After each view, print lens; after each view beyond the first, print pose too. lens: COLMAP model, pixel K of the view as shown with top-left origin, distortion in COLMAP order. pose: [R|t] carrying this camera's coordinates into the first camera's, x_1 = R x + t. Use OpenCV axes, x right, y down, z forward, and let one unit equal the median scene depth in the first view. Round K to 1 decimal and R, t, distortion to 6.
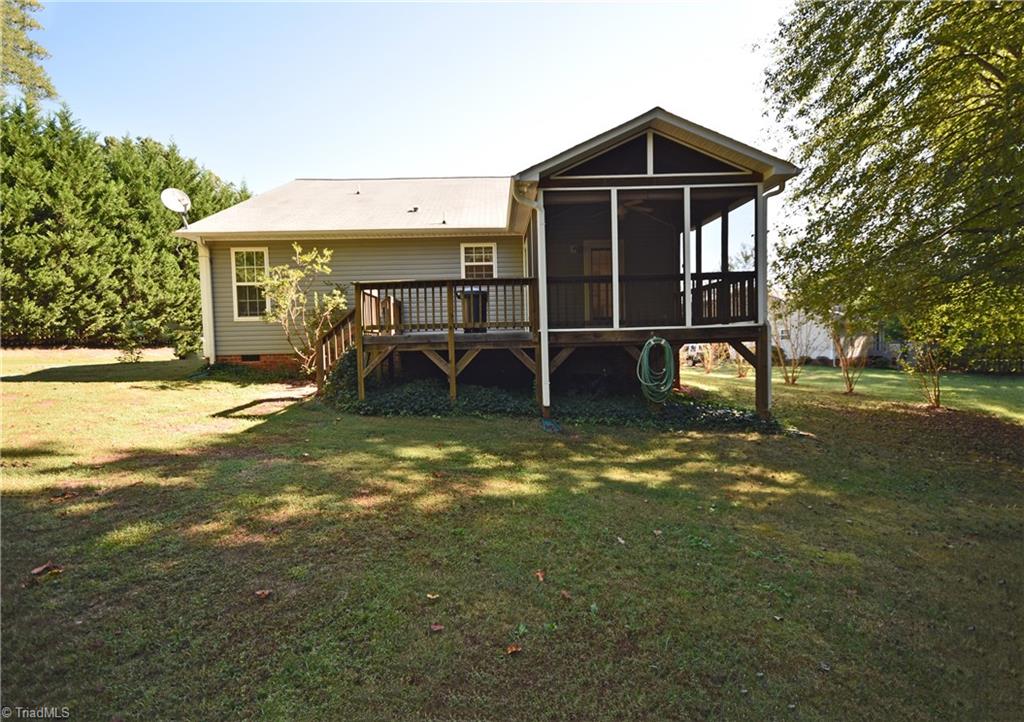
lens RADIAL K [[509.6, 0, 512.0], [0, 509.6, 361.0], [0, 0, 1]] dist [0.000485, -0.000090]
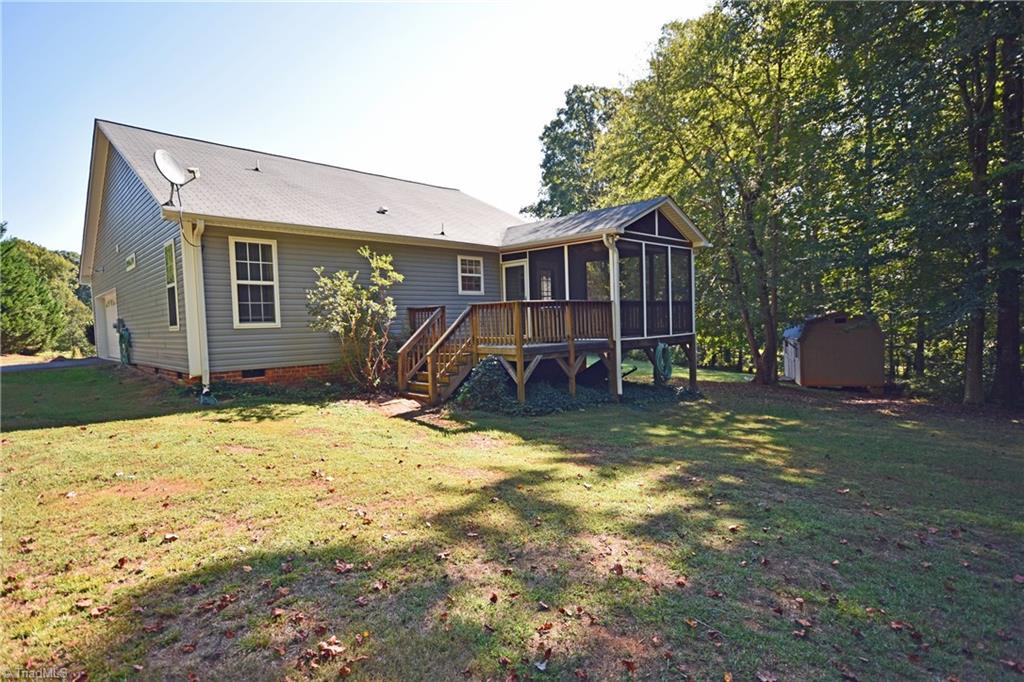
lens RADIAL K [[531.3, 0, 512.0], [0, 531.3, 341.0], [0, 0, 1]] dist [-0.002311, -0.000131]
pose [[0.733957, -0.021520, 0.678855, -0.790938], [0.029554, 0.999563, -0.000266, -0.045363], [-0.678553, 0.020259, 0.734272, 0.098033]]
